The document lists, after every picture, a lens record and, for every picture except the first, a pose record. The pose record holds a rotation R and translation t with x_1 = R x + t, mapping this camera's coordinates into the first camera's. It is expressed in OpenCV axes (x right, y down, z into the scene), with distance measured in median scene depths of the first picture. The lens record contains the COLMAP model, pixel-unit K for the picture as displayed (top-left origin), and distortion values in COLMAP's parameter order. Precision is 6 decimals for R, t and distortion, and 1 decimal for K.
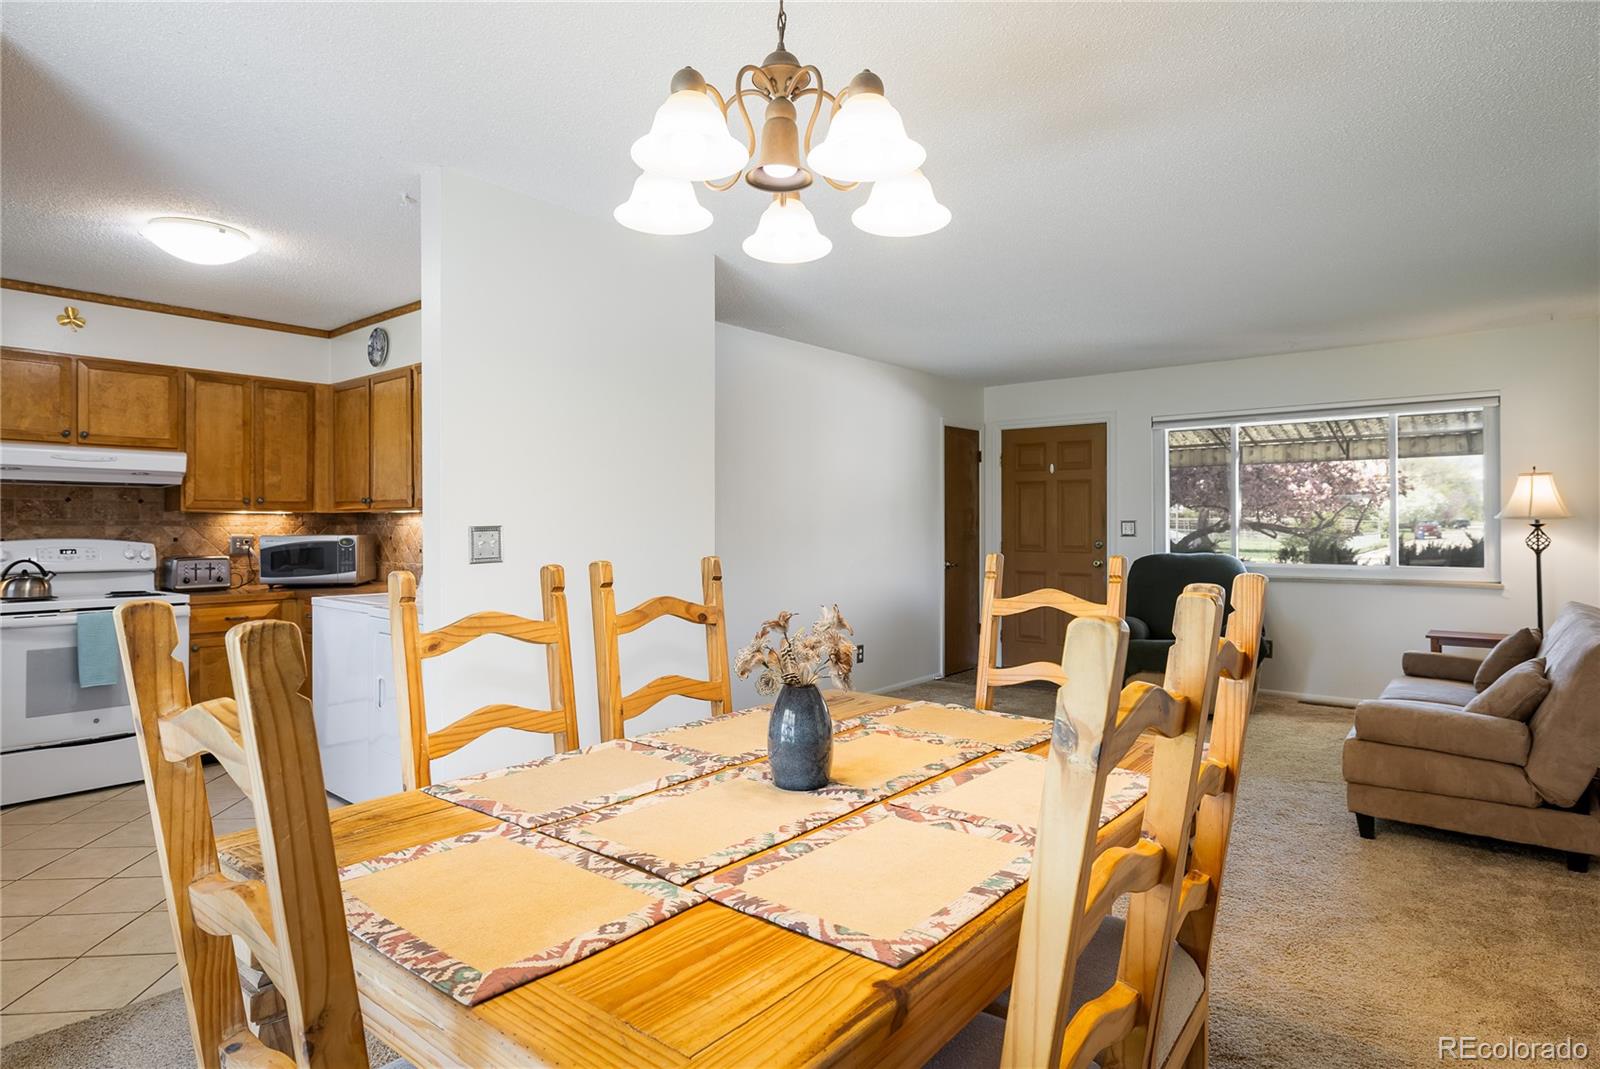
lens RADIAL K [[868.6, 0, 761.9], [0, 868.6, 521.5], [0, 0, 1]] dist [-0.002559, 0.001700]
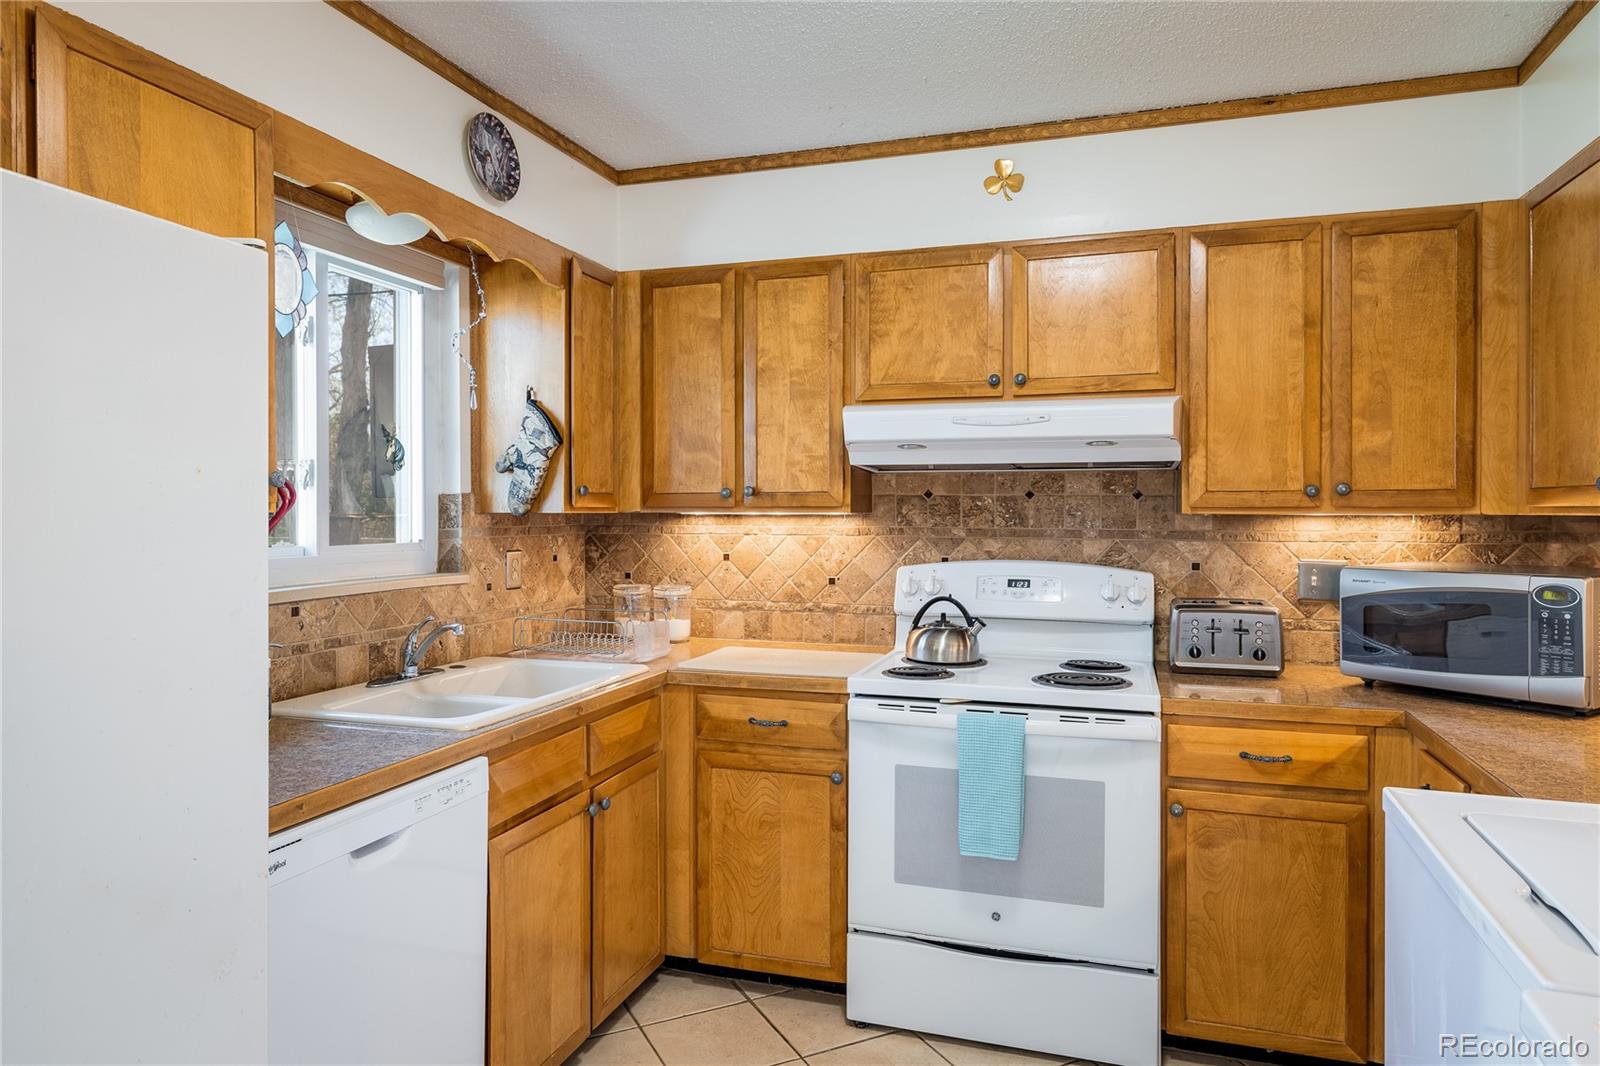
lens RADIAL K [[994.8, 0, 786.7], [0, 994.8, 514.5], [0, 0, 1]] dist [-0.003847, 0.004991]
pose [[0.390275, 0.004421, -0.920688, -0.225060], [0.003543, 0.999974, 0.006304, -0.015904], [0.920692, -0.005723, 0.390249, 0.556105]]
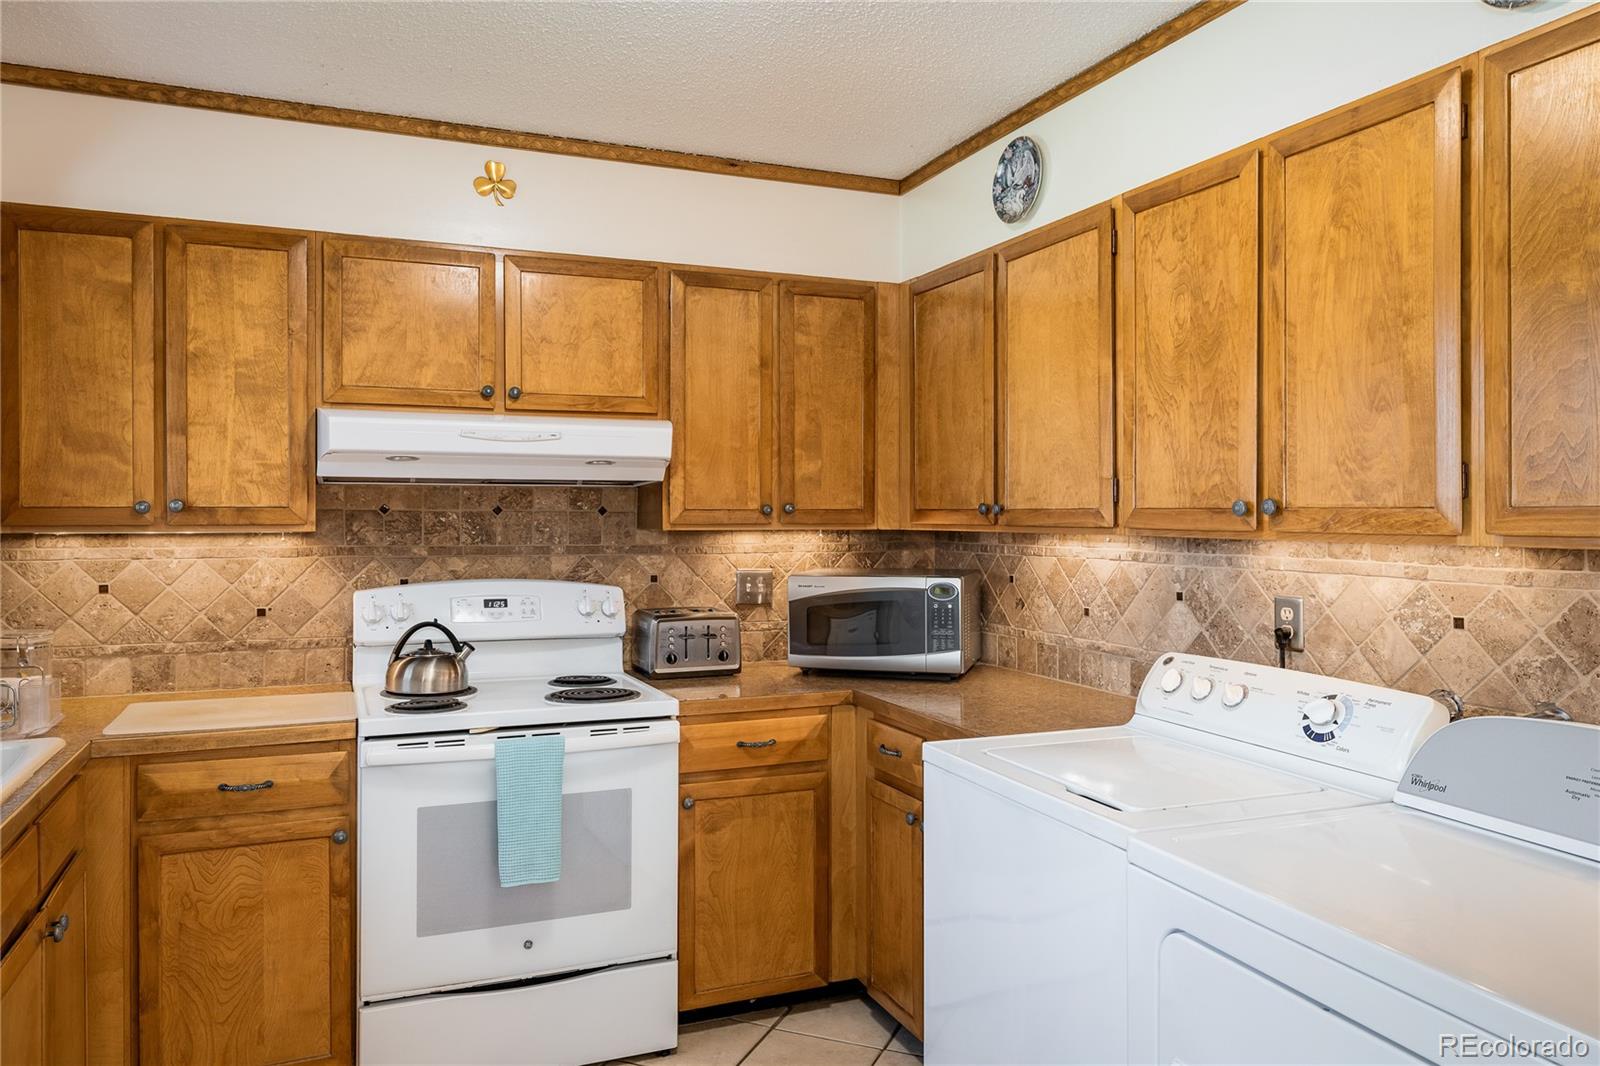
lens RADIAL K [[1111.0, 0, 796.3], [0, 1111.0, 519.4], [0, 0, 1]] dist [0.001950, 0.002778]
pose [[0.895195, 0.001960, -0.445671, -0.283724], [0.001694, 0.999968, 0.007800, -0.023742], [0.445672, -0.007737, 0.895163, 0.413559]]
